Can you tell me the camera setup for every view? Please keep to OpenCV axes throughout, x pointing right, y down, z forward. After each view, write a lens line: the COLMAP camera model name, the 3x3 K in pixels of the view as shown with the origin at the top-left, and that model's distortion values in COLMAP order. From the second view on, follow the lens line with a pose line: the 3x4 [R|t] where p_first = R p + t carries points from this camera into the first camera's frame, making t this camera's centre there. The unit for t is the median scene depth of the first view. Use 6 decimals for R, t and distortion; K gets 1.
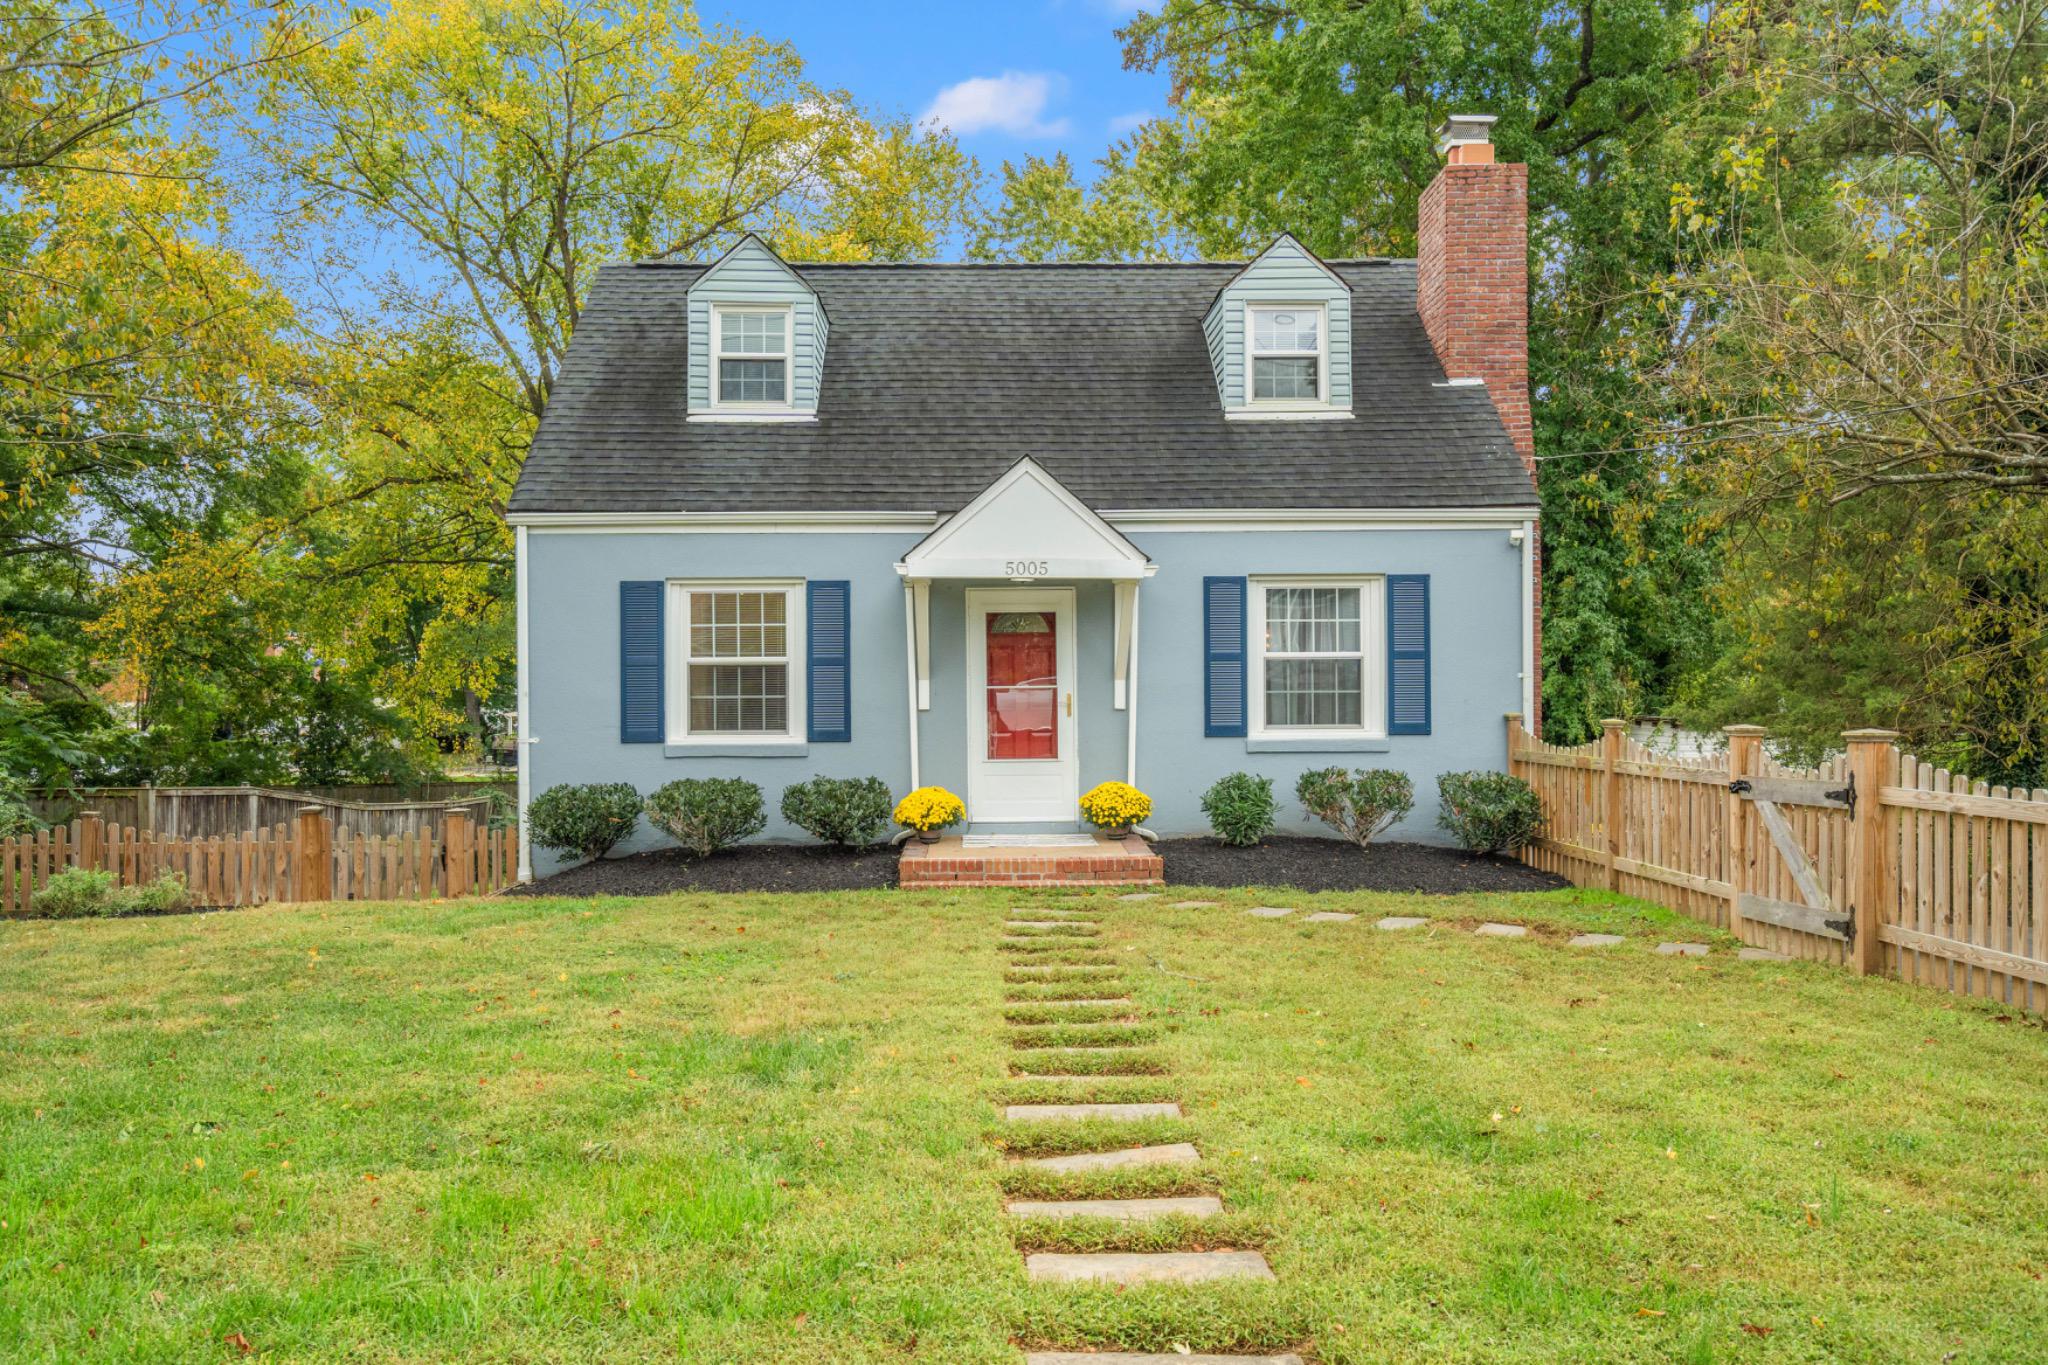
lens RADIAL K [[1626.5, 0, 990.1], [0, 1626.5, 707.8], [0, 0, 1]] dist [0.015300, -0.013577]
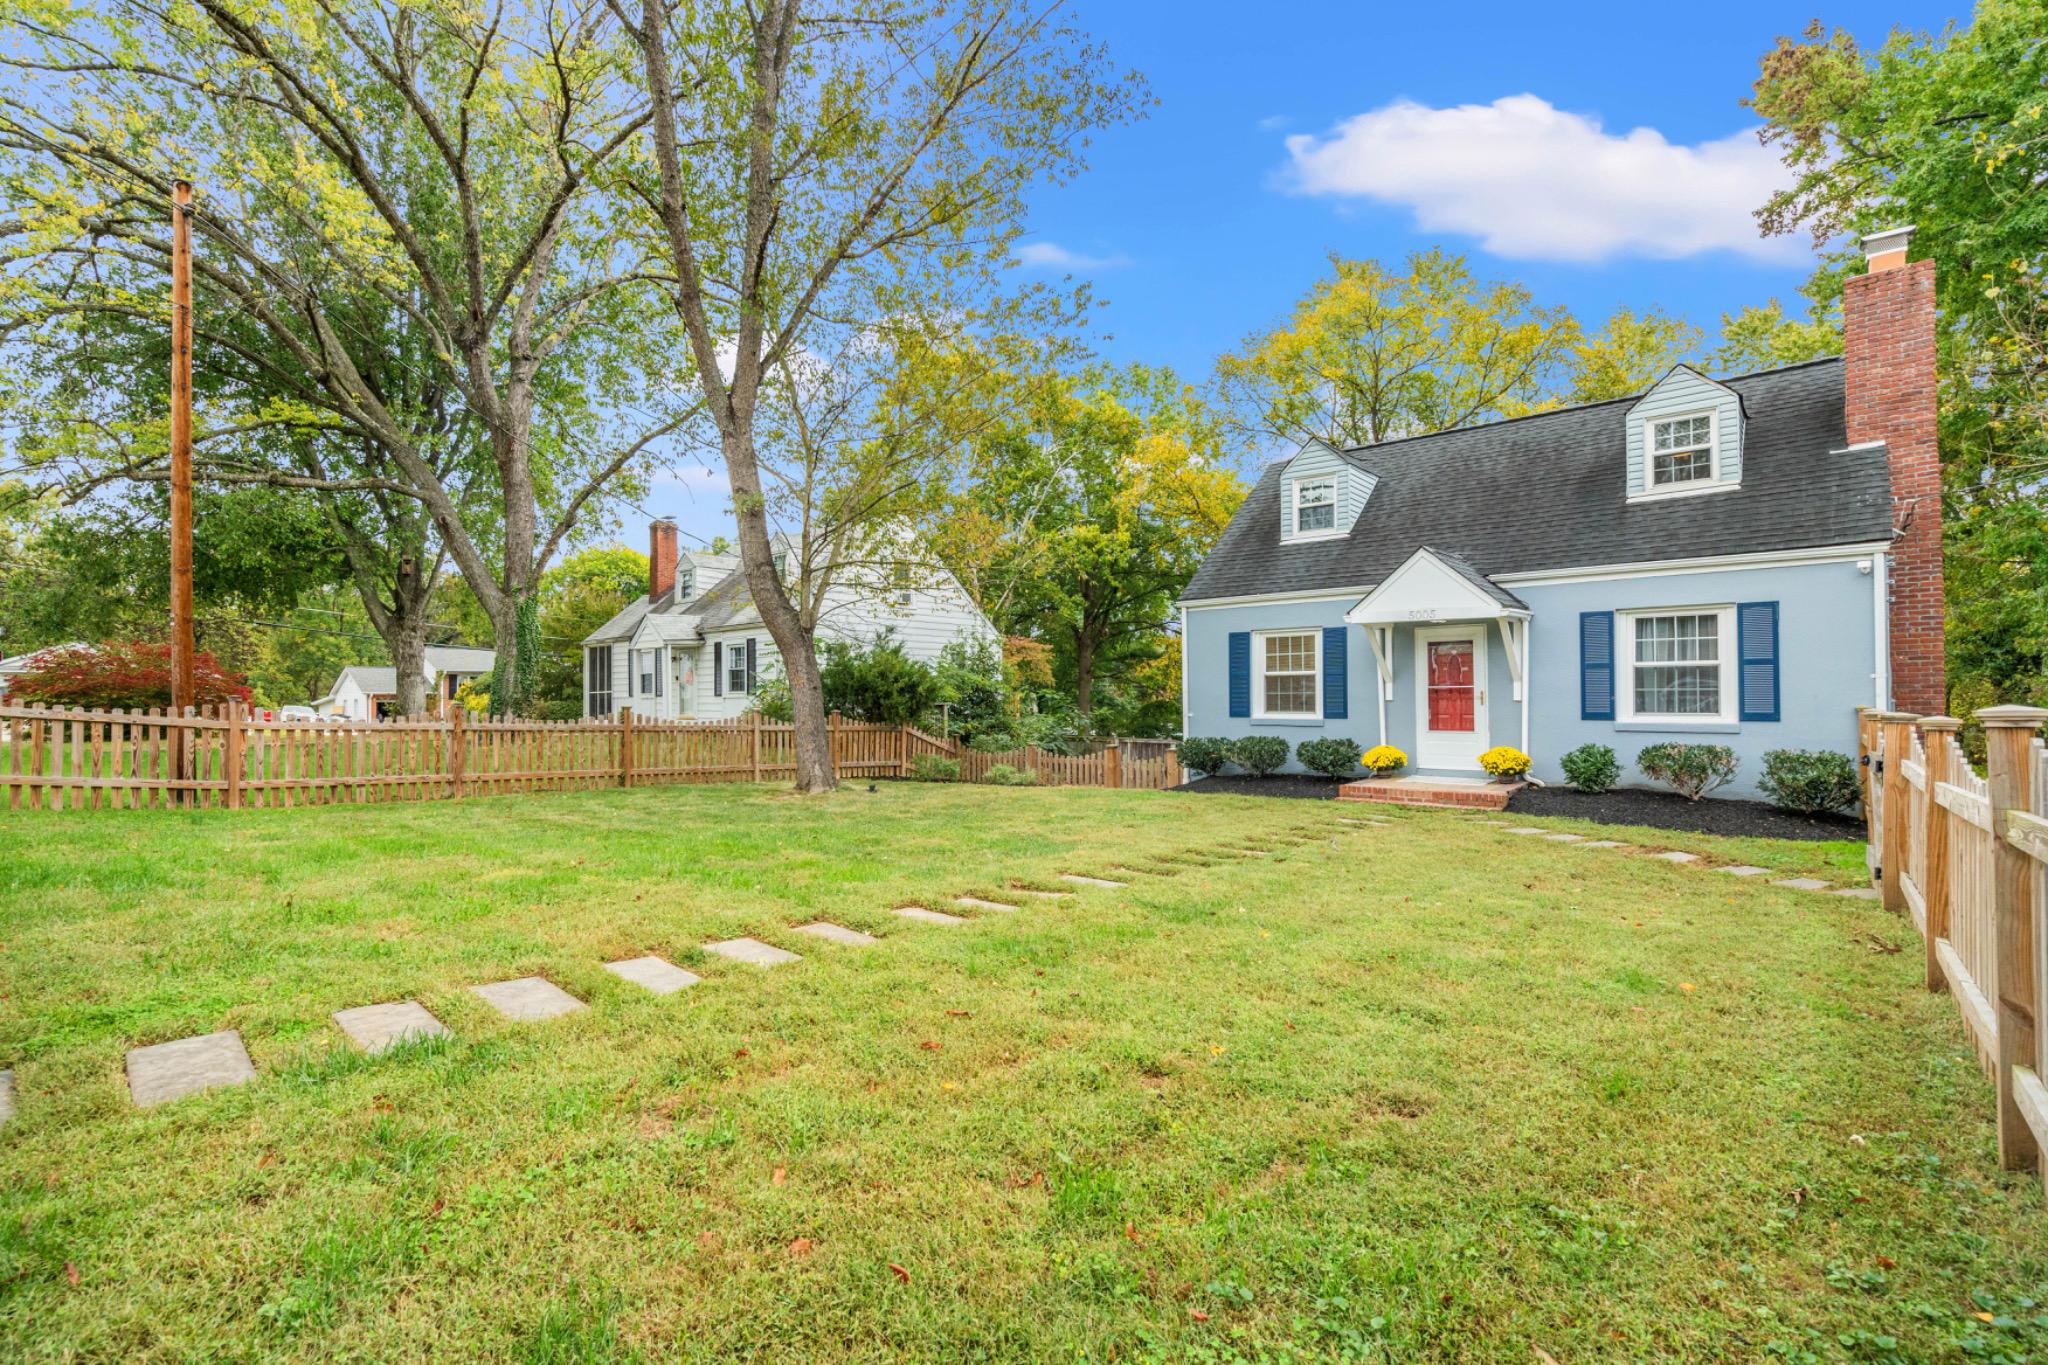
lens RADIAL K [[929.0, 0, 1009.2], [0, 929.0, 693.6], [0, 0, 1]] dist [-0.000651, 0.000633]
pose [[0.732024, 0.000703, -0.681279, 0.326976], [-0.010418, 0.999894, -0.010162, 0.008060], [0.681199, 0.014537, 0.731954, 0.020618]]
